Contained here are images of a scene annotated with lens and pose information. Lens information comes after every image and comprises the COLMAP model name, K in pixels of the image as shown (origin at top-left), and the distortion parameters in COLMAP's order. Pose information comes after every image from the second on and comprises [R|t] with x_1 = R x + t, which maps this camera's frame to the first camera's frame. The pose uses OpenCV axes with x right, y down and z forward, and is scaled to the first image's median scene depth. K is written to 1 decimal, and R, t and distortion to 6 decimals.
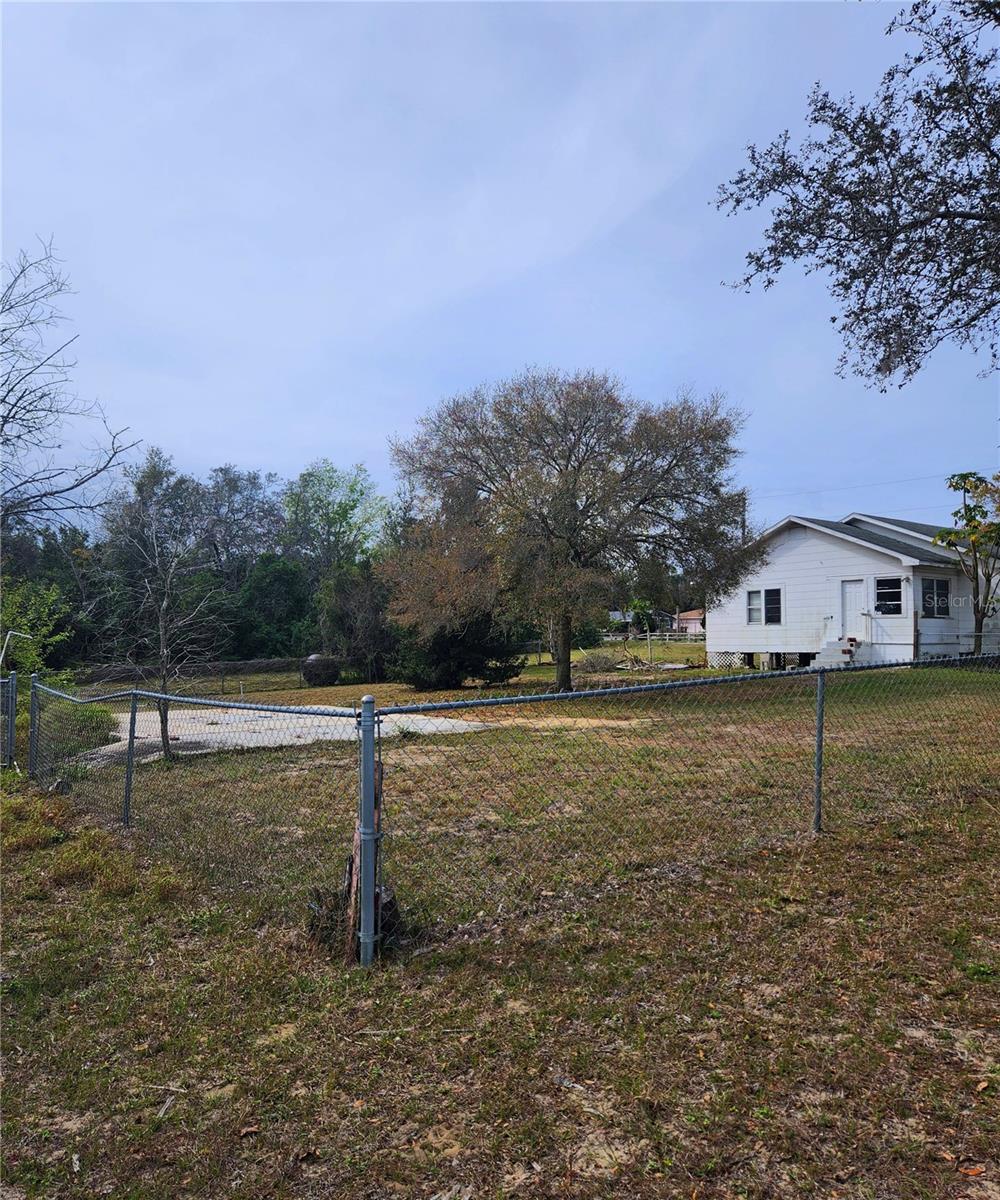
lens RADIAL K [[861.8, 0, 499.5], [0, 861.8, 600.5], [0, 0, 1]] dist [0.044694, -0.013338]
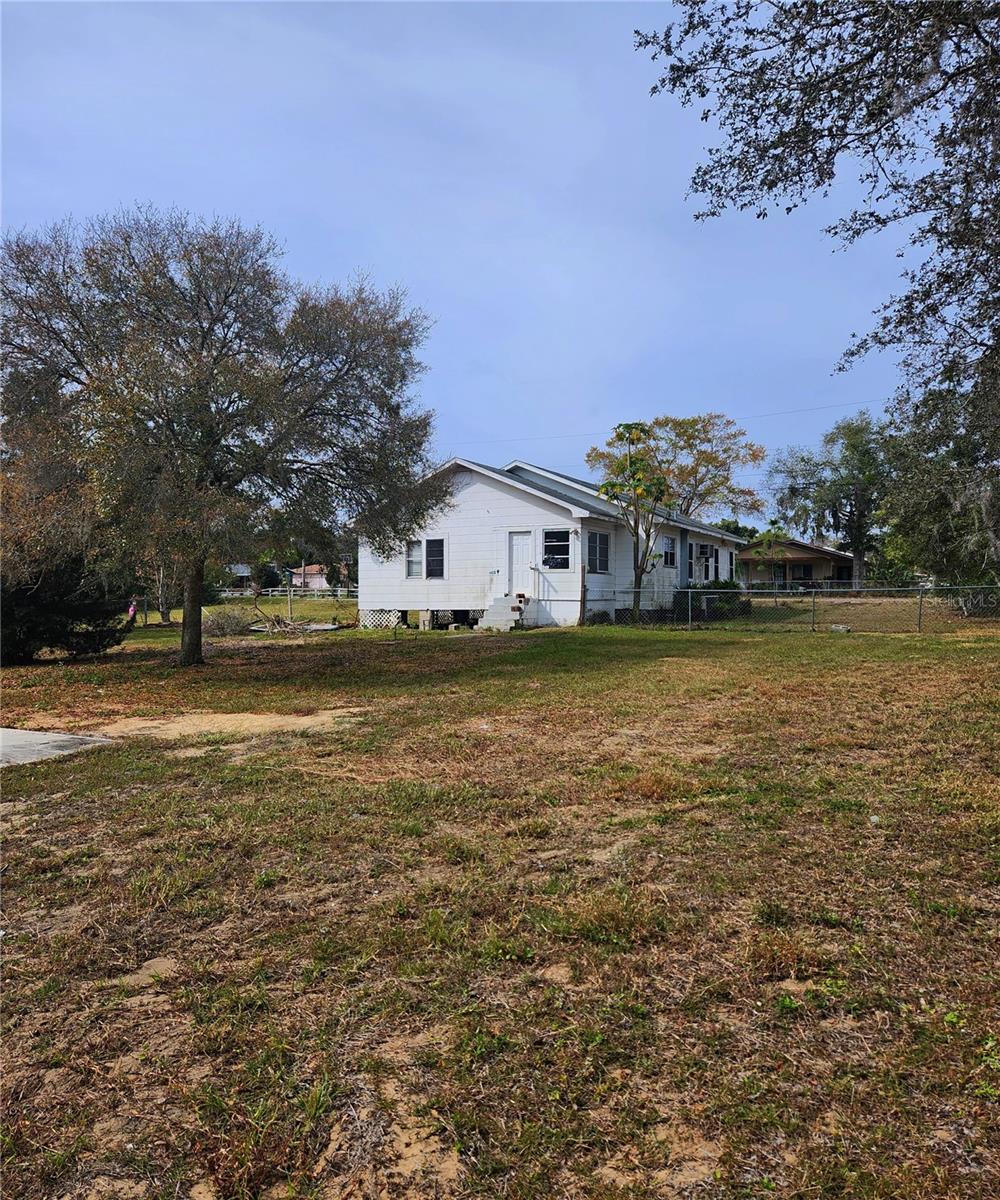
lens RADIAL K [[861.8, 0, 505.6], [0, 861.8, 595.3], [0, 0, 1]] dist [0.044694, -0.013338]
pose [[0.900518, 0.001963, 0.434815, -0.005992], [-0.021603, 0.998957, 0.040230, 0.008232], [-0.434282, -0.045621, 0.899621, 0.187217]]
